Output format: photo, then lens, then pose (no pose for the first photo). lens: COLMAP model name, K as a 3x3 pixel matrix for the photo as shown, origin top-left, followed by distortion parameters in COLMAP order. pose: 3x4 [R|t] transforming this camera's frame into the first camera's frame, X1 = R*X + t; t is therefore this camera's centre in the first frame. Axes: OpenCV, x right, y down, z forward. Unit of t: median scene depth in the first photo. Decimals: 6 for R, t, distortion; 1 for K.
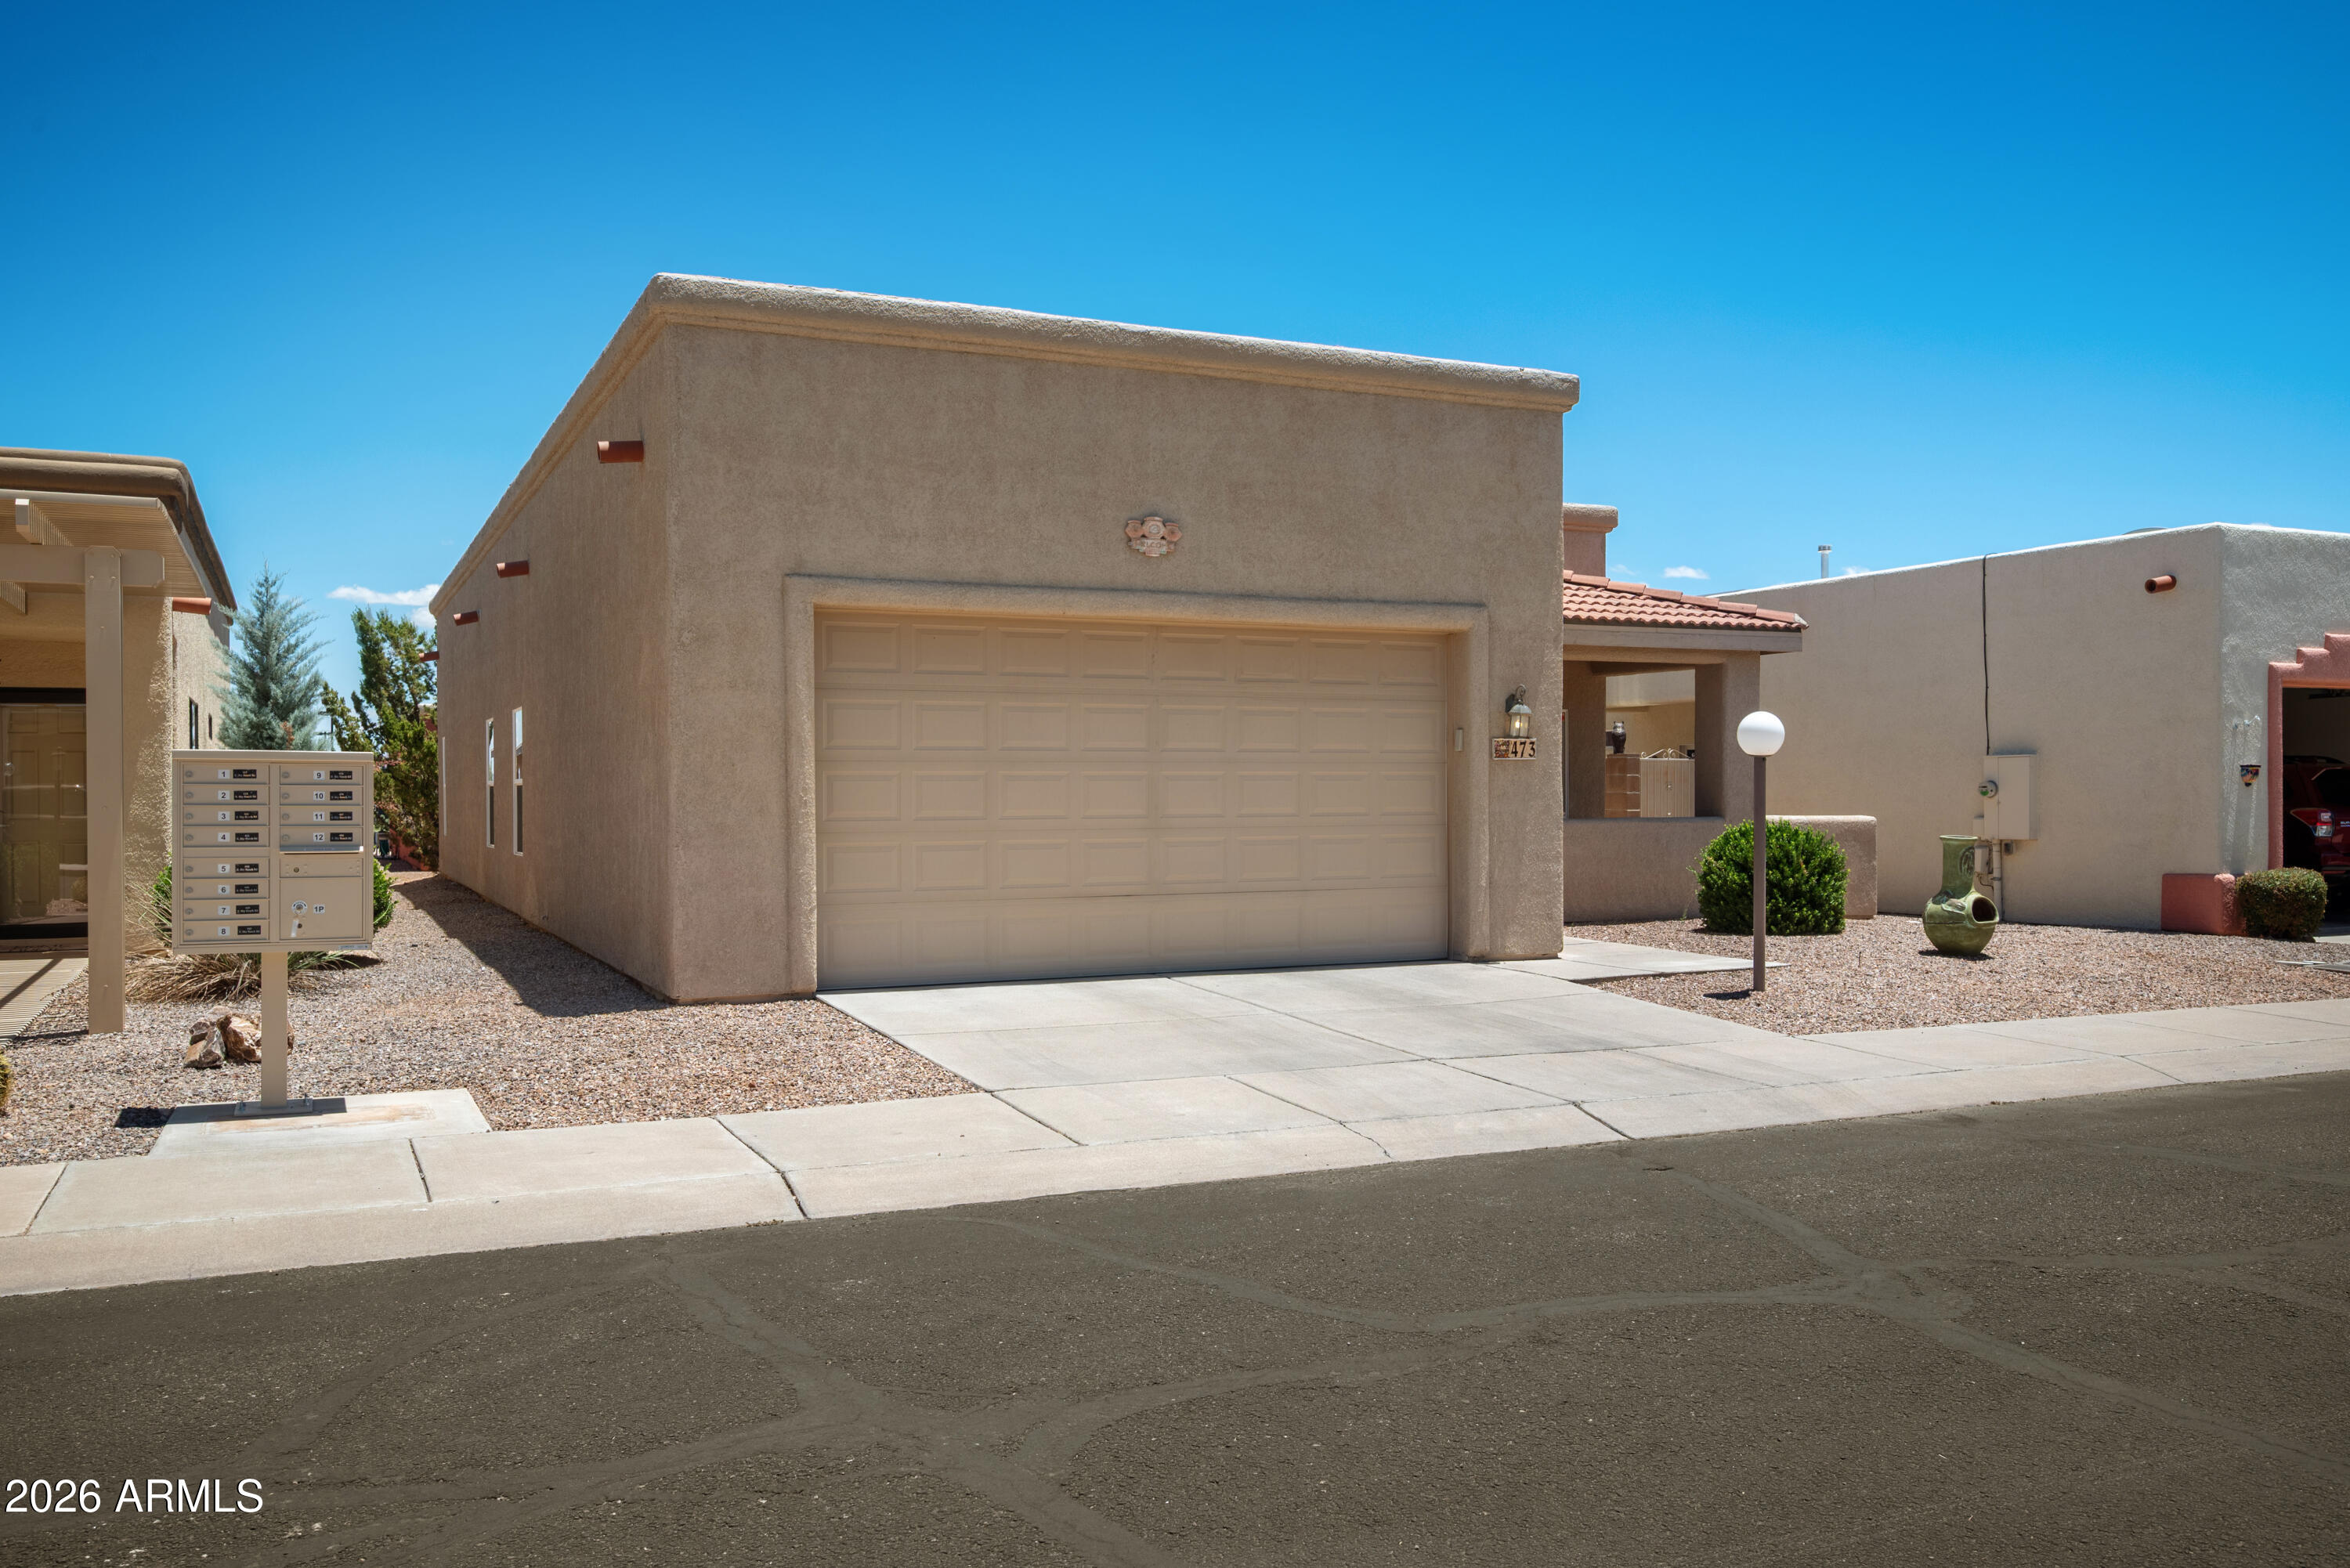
lens RADIAL K [[1842.6, 0, 1175.0], [0, 1842.6, 784.0], [0, 0, 1]] dist [0.002329, 0.006091]
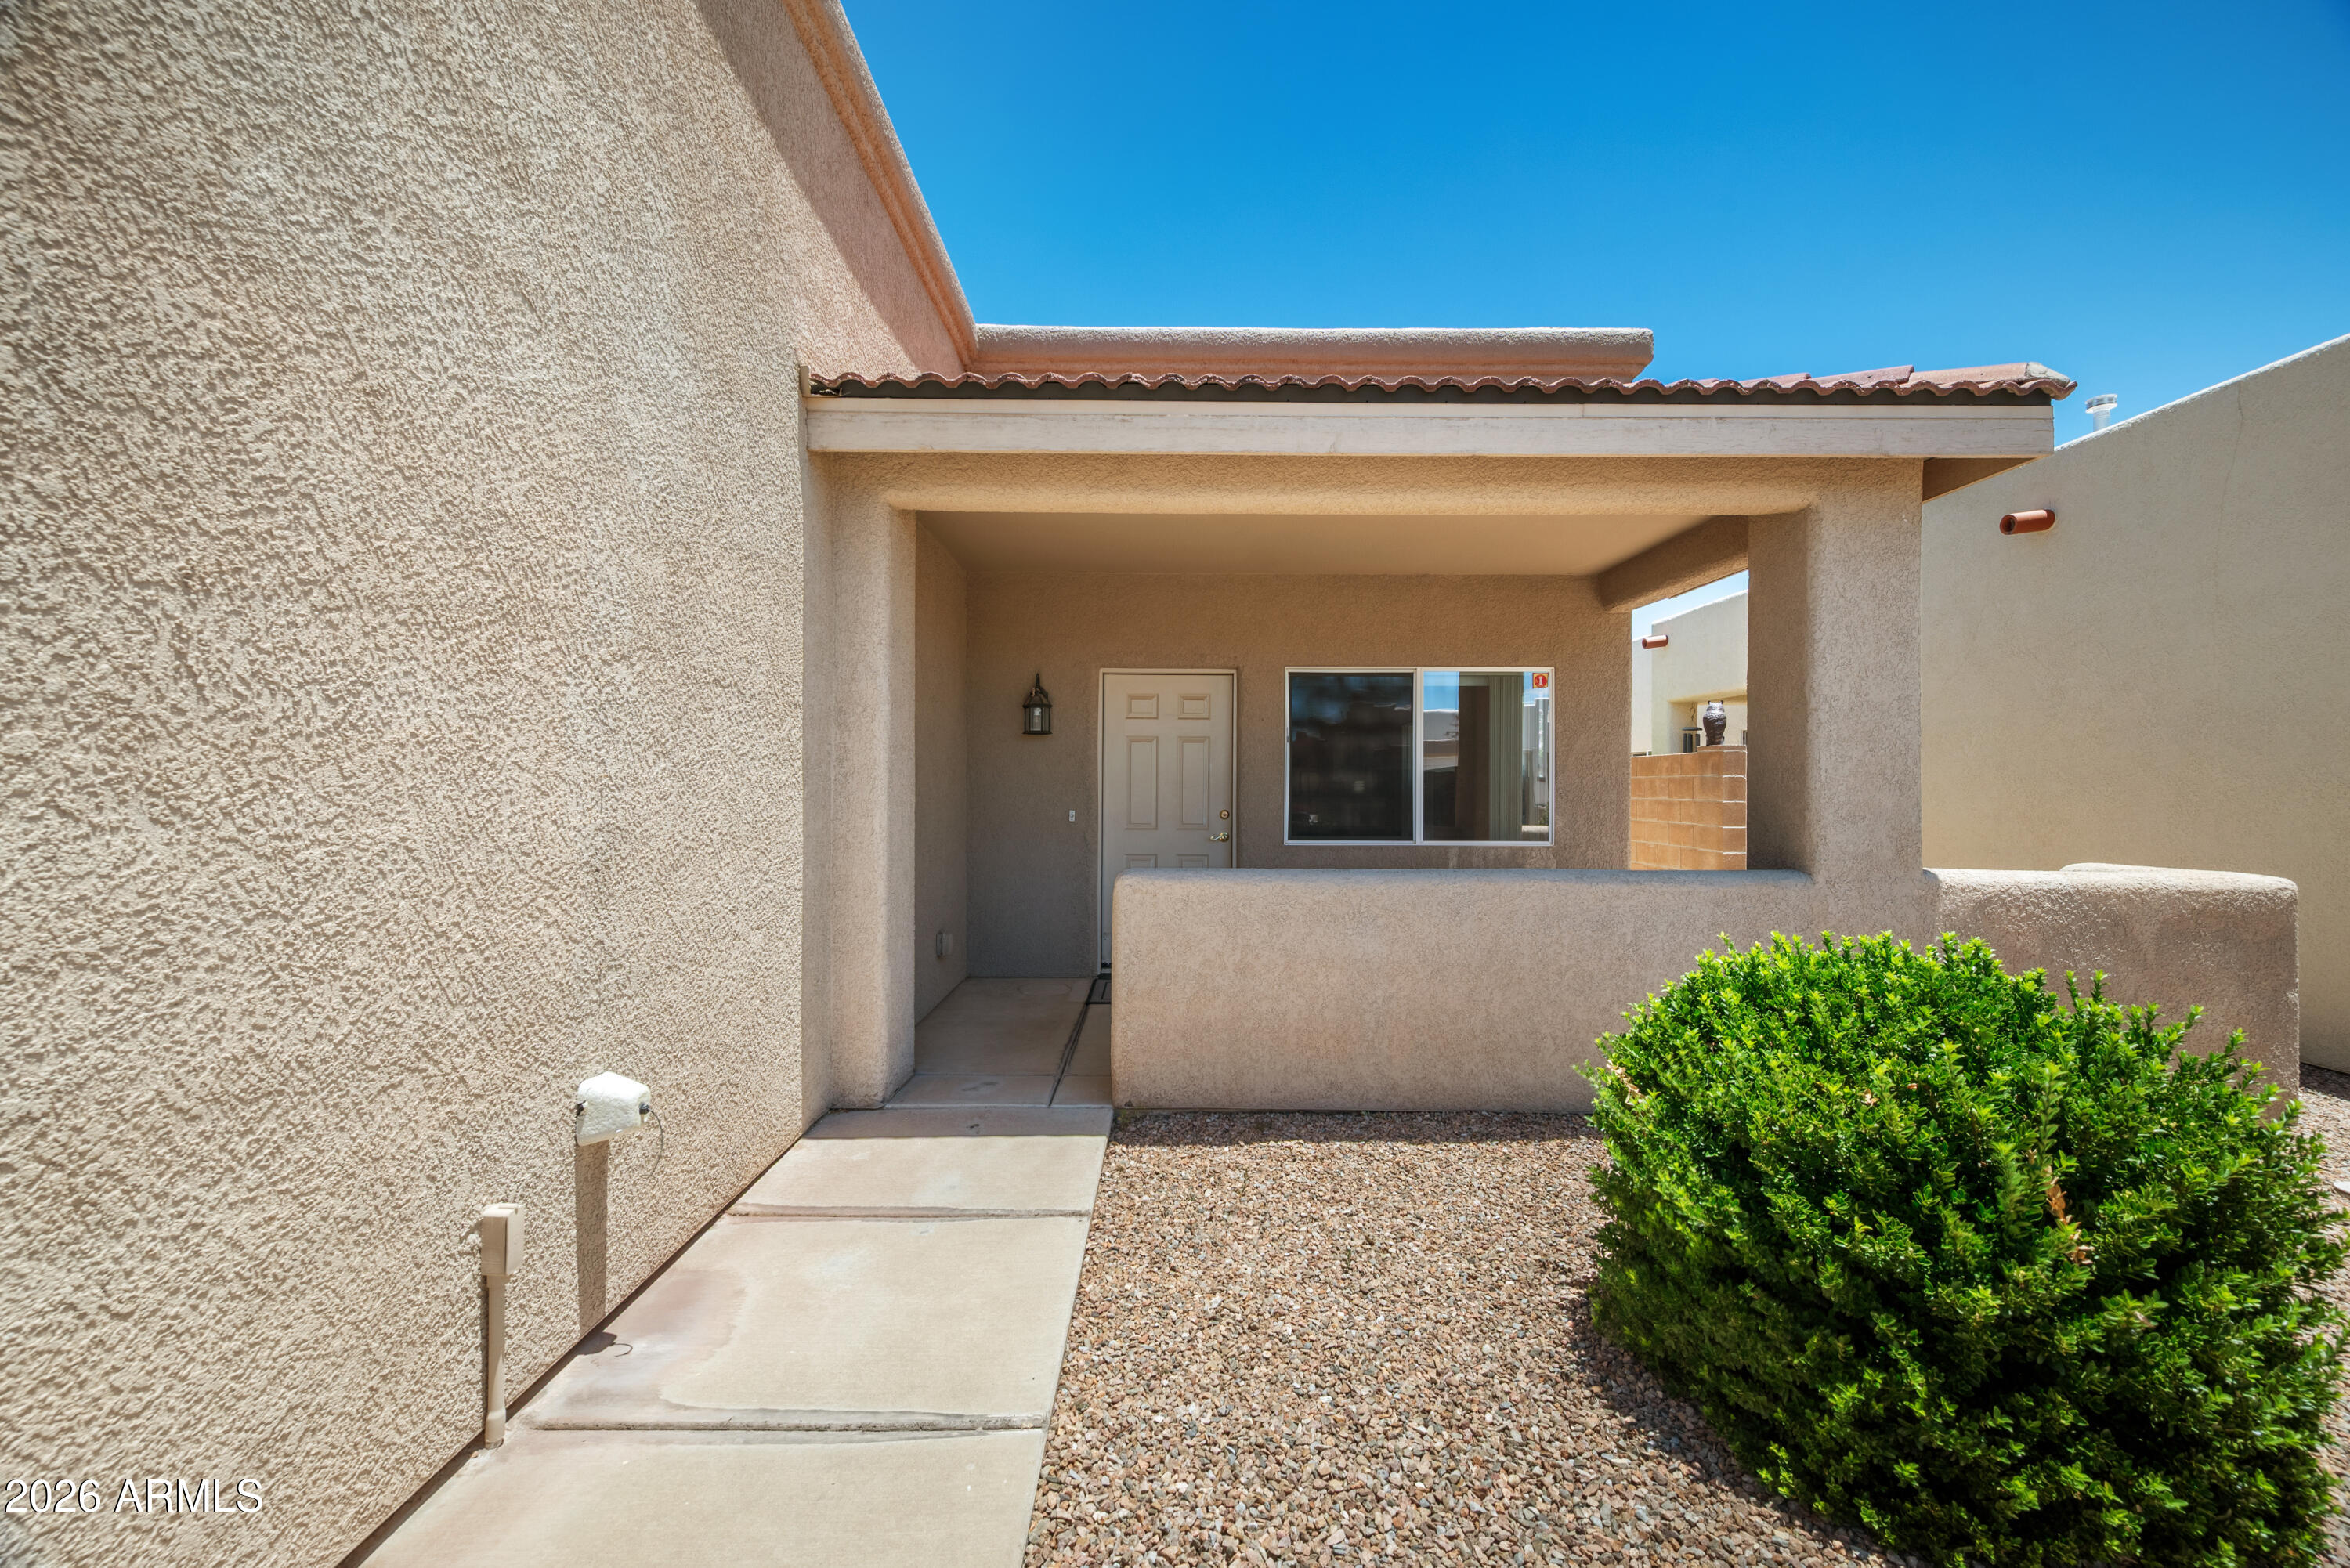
lens RADIAL K [[950.2, 0, 1175.0], [0, 950.2, 784.0], [0, 0, 1]] dist [-0.001040, -0.000096]
pose [[0.911629, 0.006885, -0.410956, 0.363557], [-0.006307, 0.999976, 0.002761, -0.002901], [0.410966, 0.000075, 0.911651, 1.068579]]
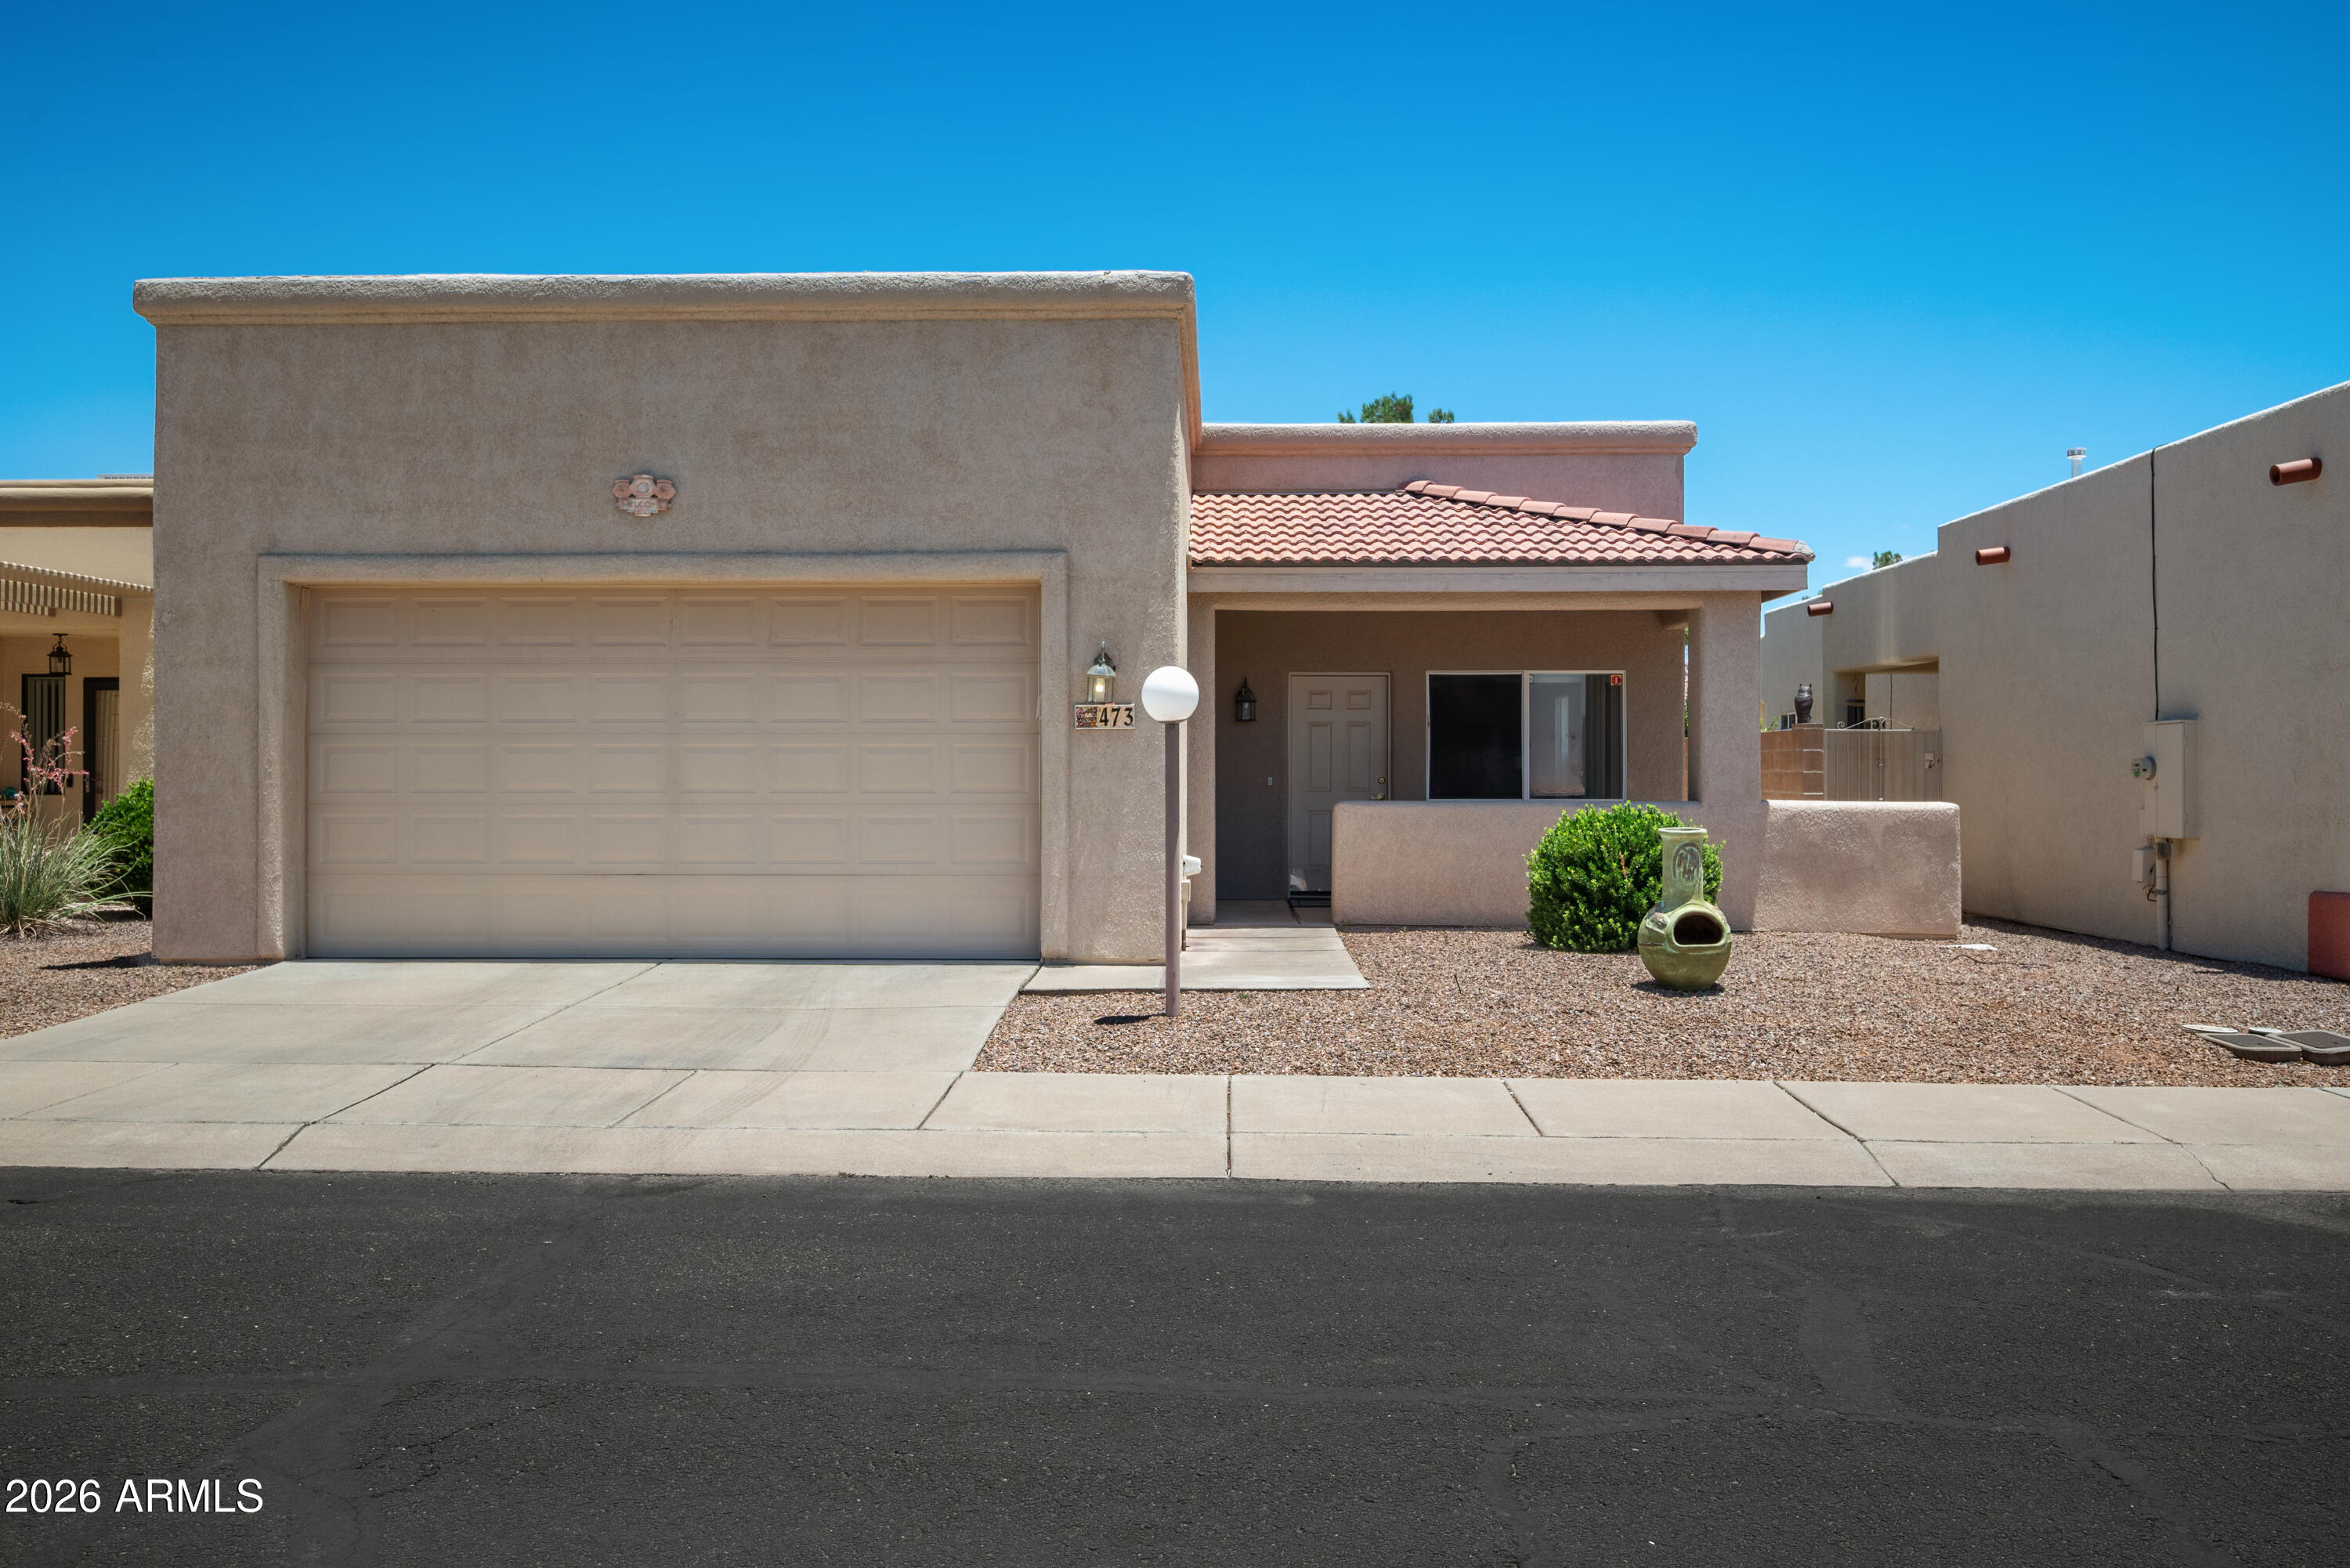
lens RADIAL K [[1830.2, 0, 1169.6], [0, 1830.2, 729.4], [0, 0, 1]] dist [-0.001290, 0.003922]
pose [[0.895498, -0.005938, -0.445027, 0.635014], [-0.002154, 0.999841, -0.017675, 0.001852], [0.445061, 0.016786, 0.895343, 0.275194]]
